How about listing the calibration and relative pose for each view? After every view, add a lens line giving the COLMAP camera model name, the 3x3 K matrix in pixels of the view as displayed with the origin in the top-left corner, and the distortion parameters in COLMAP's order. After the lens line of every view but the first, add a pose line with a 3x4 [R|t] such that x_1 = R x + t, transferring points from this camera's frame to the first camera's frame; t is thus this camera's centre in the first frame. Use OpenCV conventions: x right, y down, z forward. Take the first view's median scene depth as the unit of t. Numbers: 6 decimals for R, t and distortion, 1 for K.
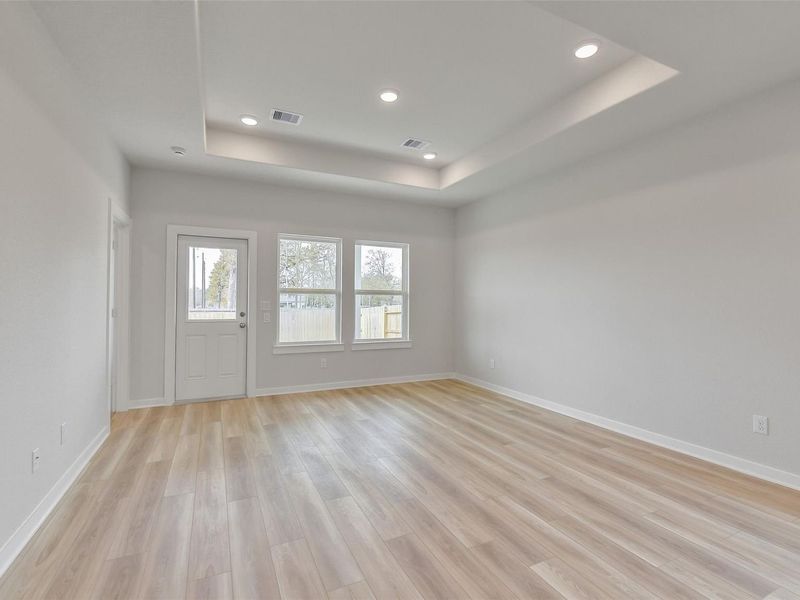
lens RADIAL K [[388.1, 0, 400.1], [0, 388.1, 298.6], [0, 0, 1]] dist [0.001785, -0.002525]
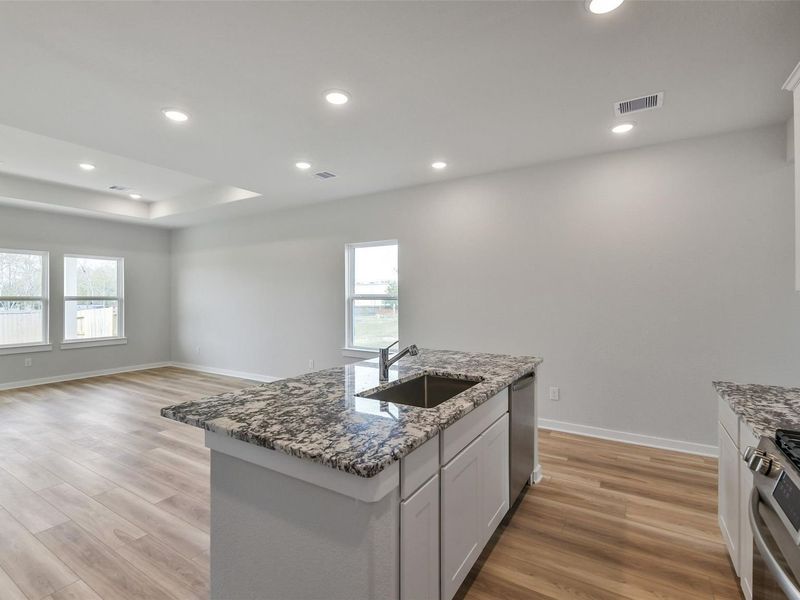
lens RADIAL K [[388.1, 0, 402.5], [0, 388.1, 296.1], [0, 0, 1]] dist [0.001785, -0.002525]
pose [[0.841825, -0.008130, 0.539689, 0.132194], [0.005956, 0.999966, 0.005773, -0.031060], [-0.539718, -0.001645, 0.841845, -0.633699]]
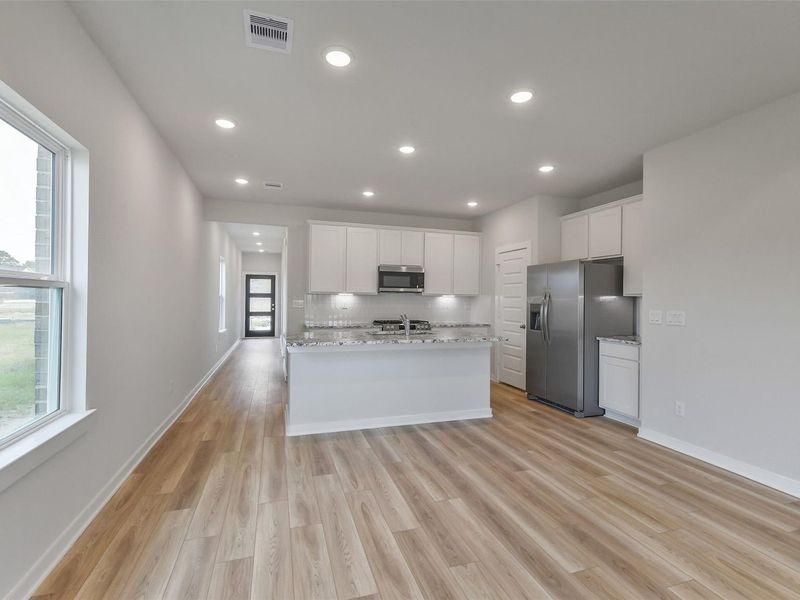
lens RADIAL K [[388.1, 0, 401.7], [0, 388.1, 297.5], [0, 0, 1]] dist [0.001785, -0.002525]
pose [[-0.991268, -0.018546, 0.130554, 0.266965], [-0.019521, 0.999790, -0.006191, -0.007610], [-0.130412, -0.008685, -0.991422, 0.724415]]
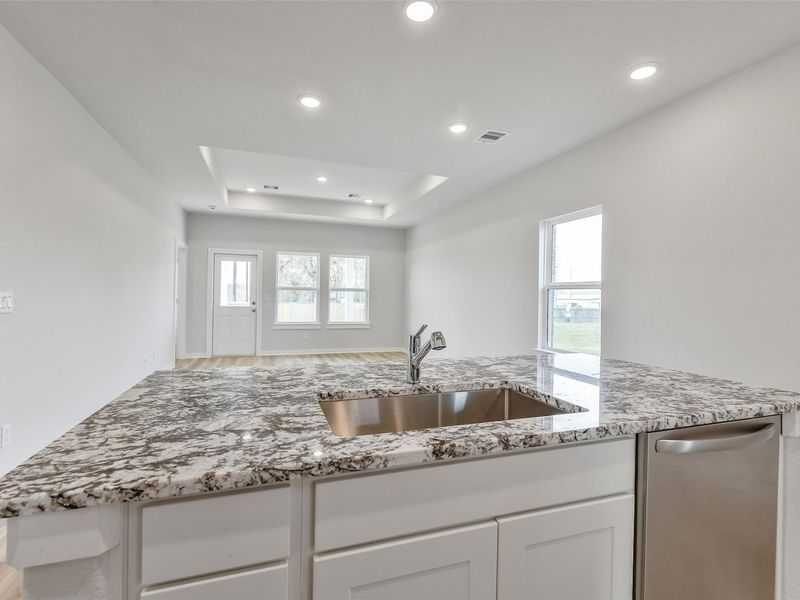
lens RADIAL K [[388.1, 0, 400.2], [0, 388.1, 297.9], [0, 0, 1]] dist [0.001785, -0.002525]
pose [[0.993220, 0.008454, -0.115946, 0.399673], [-0.007600, 0.999941, 0.007806, 0.002561], [0.116005, -0.006871, 0.993225, -0.537545]]
